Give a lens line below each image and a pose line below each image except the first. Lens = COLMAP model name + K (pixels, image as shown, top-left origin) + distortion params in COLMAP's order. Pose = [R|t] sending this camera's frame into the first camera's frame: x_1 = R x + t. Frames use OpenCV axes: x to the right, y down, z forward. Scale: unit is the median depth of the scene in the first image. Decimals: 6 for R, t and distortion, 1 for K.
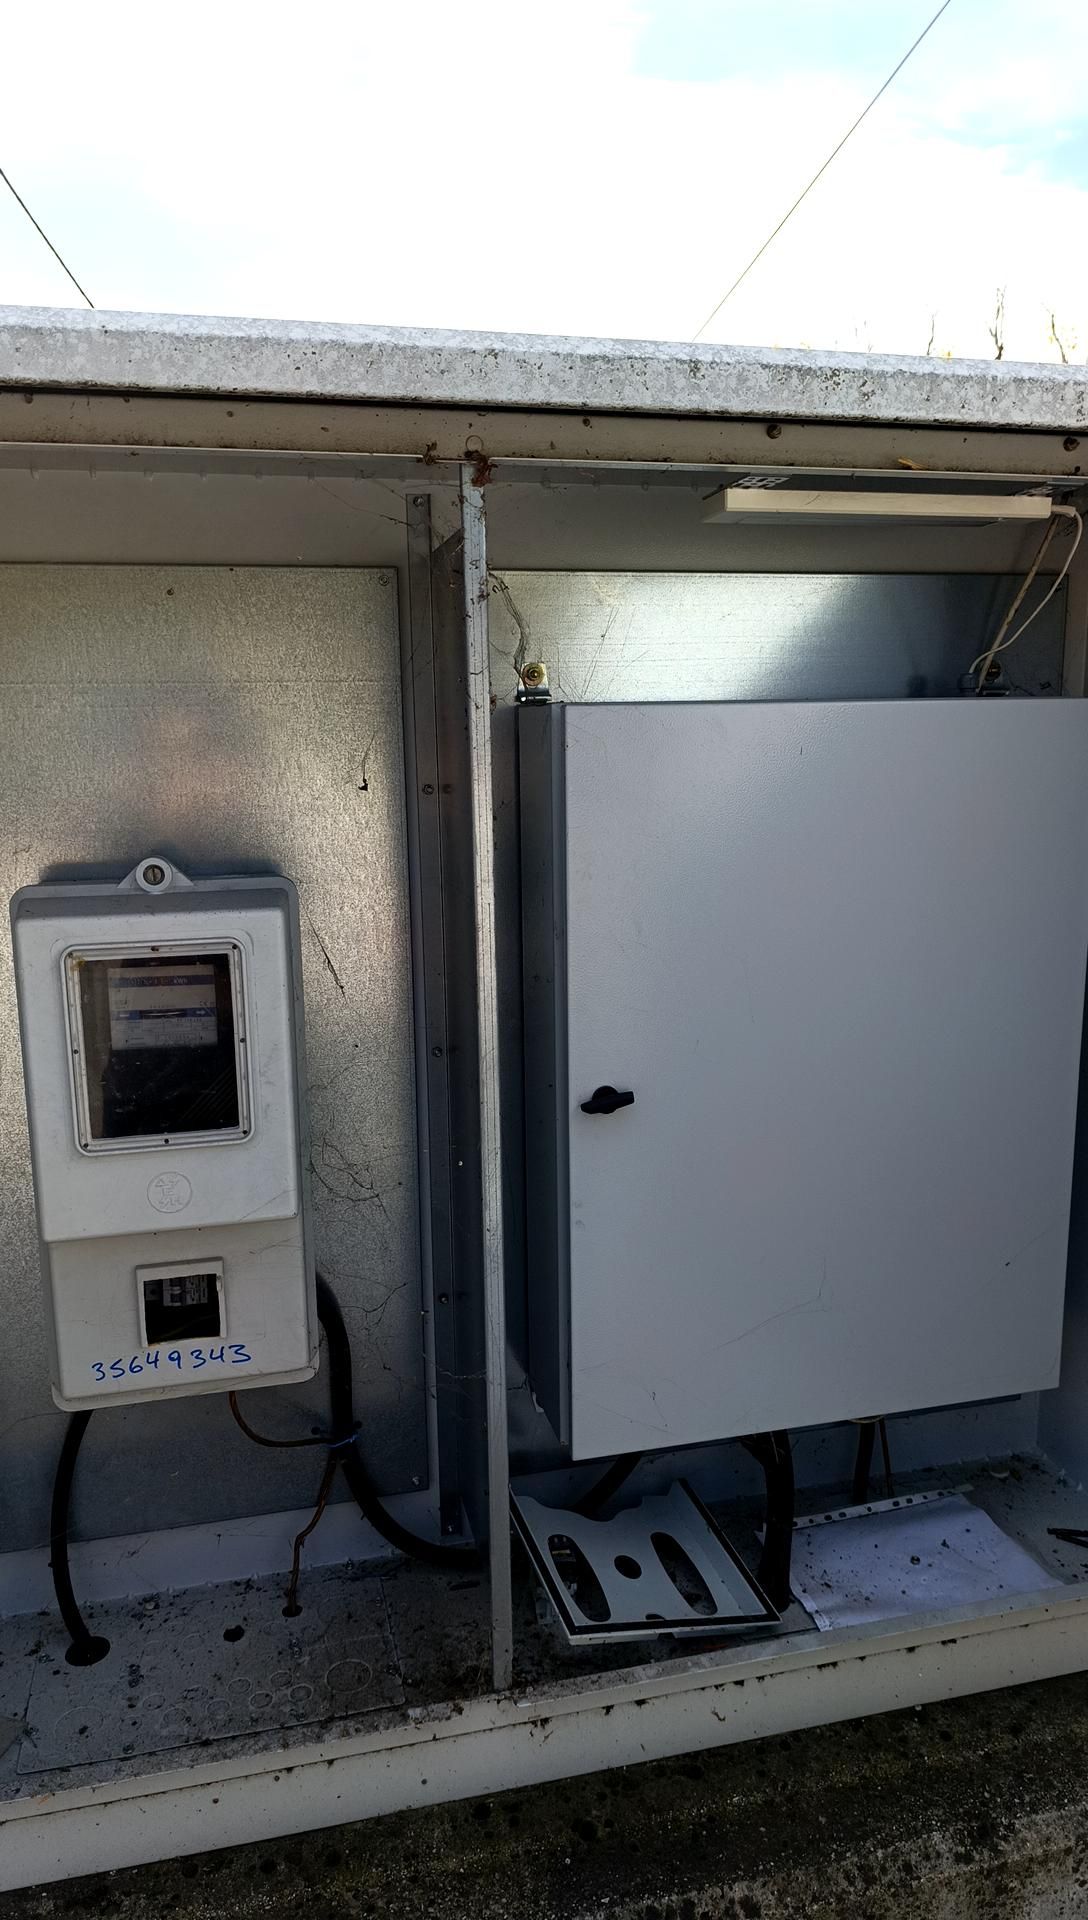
lens RADIAL K [[1294.1, 0, 547.7], [0, 1294.1, 970.7], [0, 0, 1]] dist [0.031079, -0.060403]
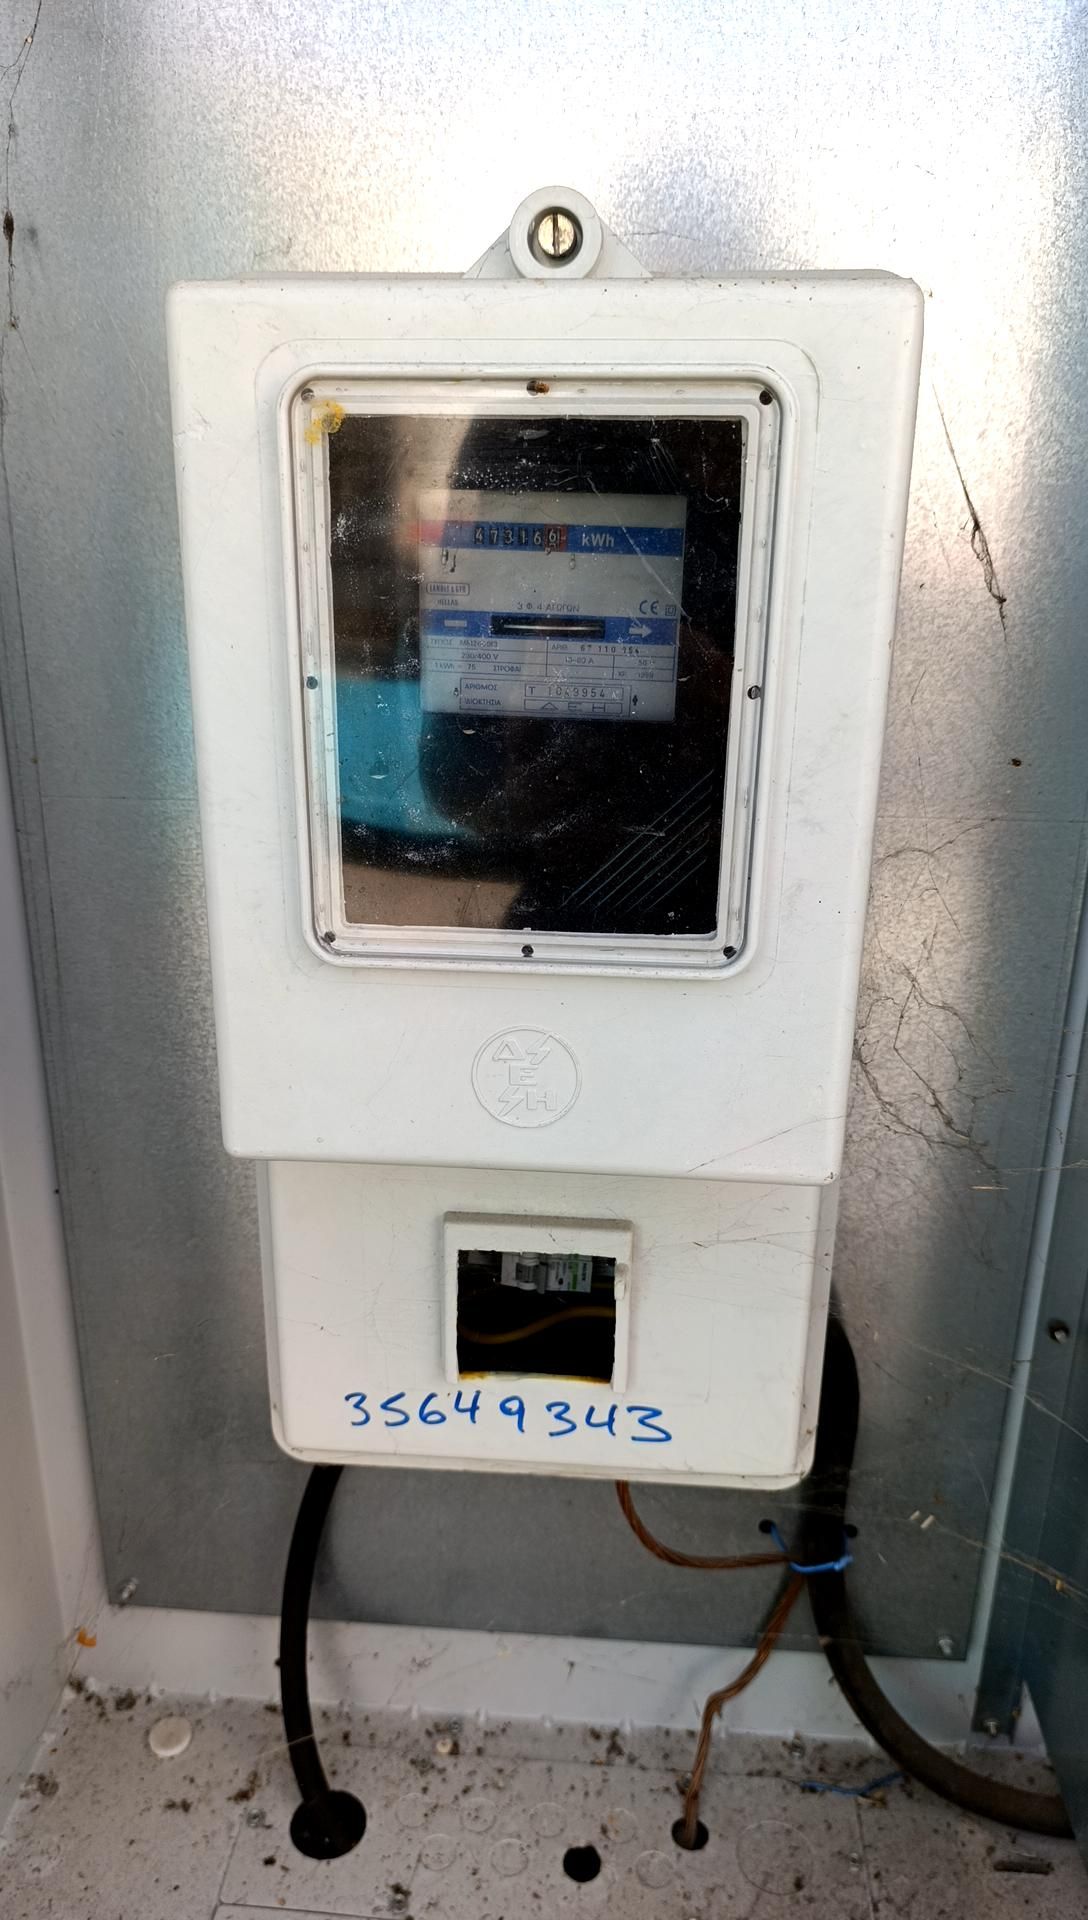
lens RADIAL K [[1294.1, 0, 547.7], [0, 1294.1, 970.7], [0, 0, 1]] dist [0.031079, -0.060403]
pose [[0.951928, 0.125975, -0.279220, -0.165595], [-0.082217, 0.983150, 0.163269, 0.068284], [0.295083, -0.132464, 0.946245, 0.586042]]
